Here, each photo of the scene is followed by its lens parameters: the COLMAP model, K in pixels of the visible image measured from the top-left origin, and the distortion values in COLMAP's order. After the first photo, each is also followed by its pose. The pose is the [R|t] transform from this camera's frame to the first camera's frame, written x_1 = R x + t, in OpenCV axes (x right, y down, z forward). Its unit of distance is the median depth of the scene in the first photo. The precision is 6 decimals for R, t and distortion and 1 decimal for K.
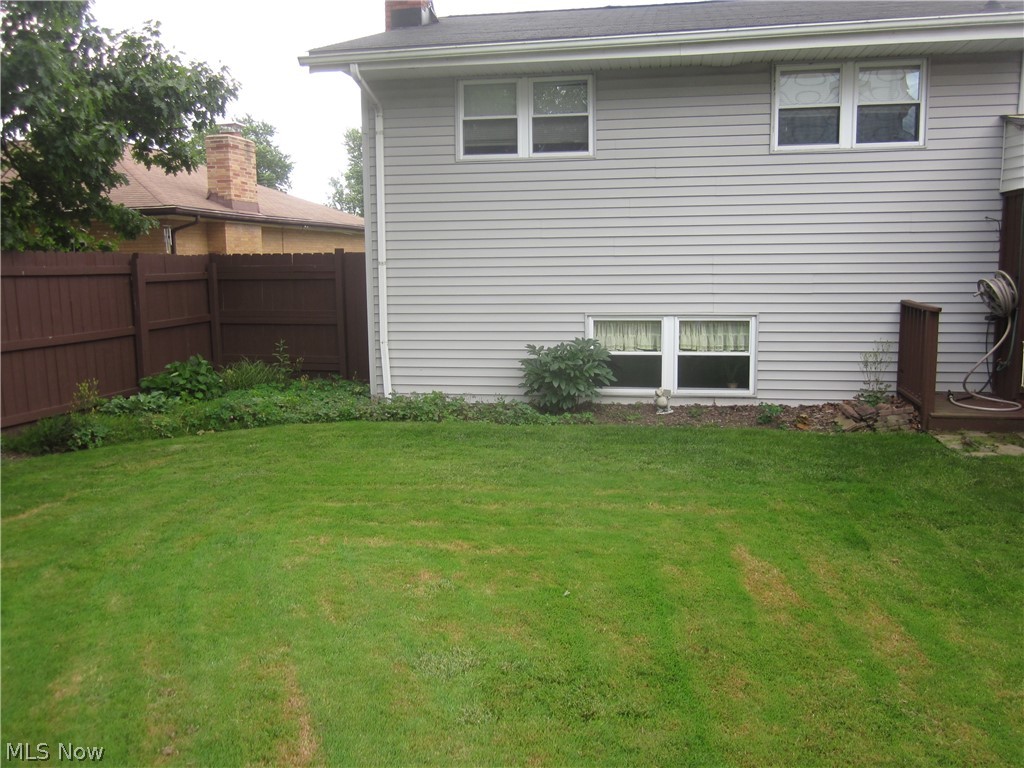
lens RADIAL K [[850.7, 0, 510.1], [0, 850.7, 383.8], [0, 0, 1]] dist [-0.039156, 0.005972]
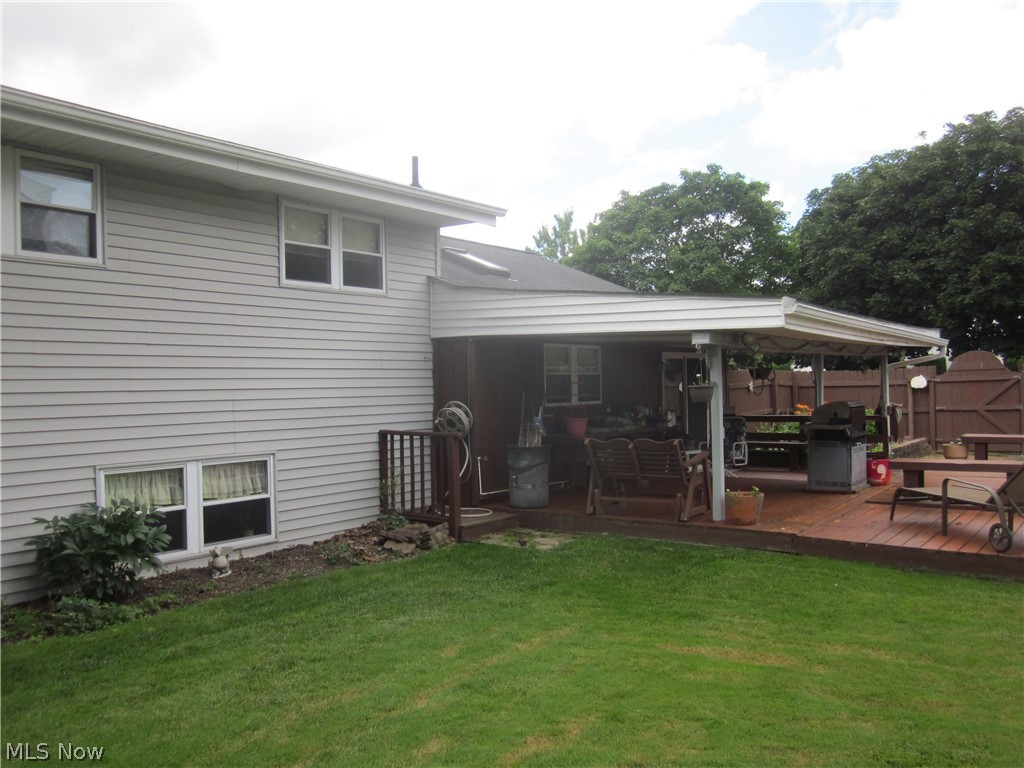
lens RADIAL K [[850.7, 0, 516.2], [0, 850.7, 386.2], [0, 0, 1]] dist [-0.039156, 0.005972]
pose [[0.440836, 0.006369, 0.897565, -0.462183], [0.140085, 0.987233, -0.075808, -0.048484], [-0.886589, 0.159154, 0.434316, 0.364979]]
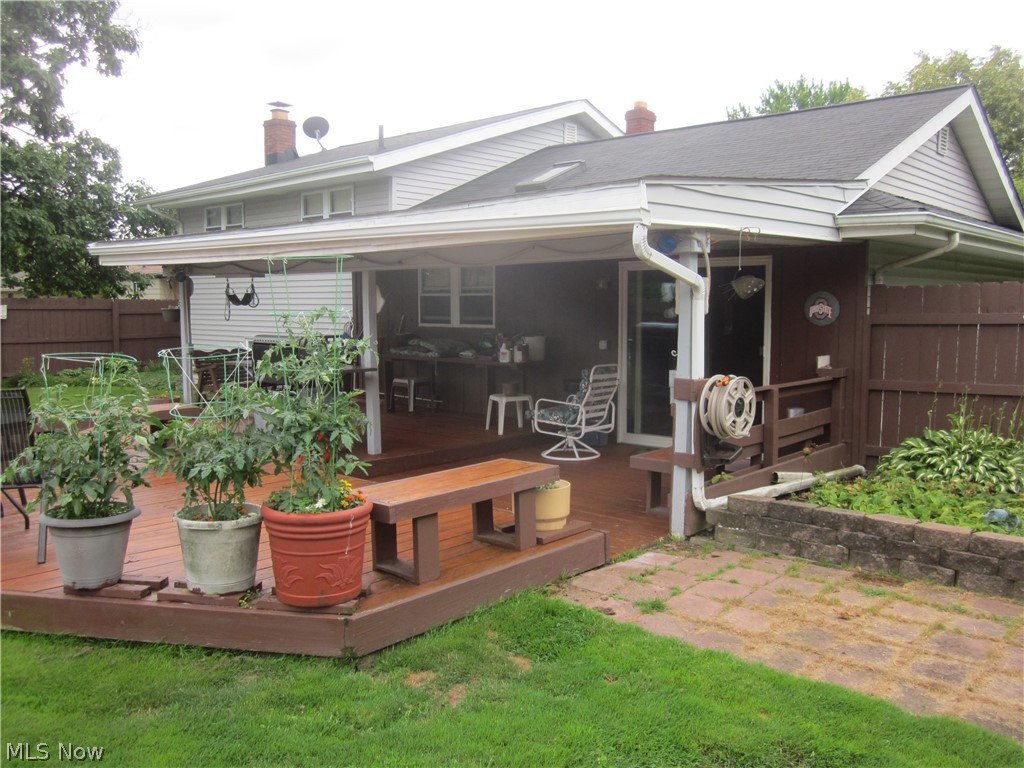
lens RADIAL K [[850.7, 0, 512.2], [0, 850.7, 386.0], [0, 0, 1]] dist [-0.039156, 0.005972]
pose [[0.852416, 0.063898, -0.518945, 1.605625], [-0.082212, 0.996539, -0.012336, -0.007434], [0.516360, 0.053179, 0.854719, -0.211321]]
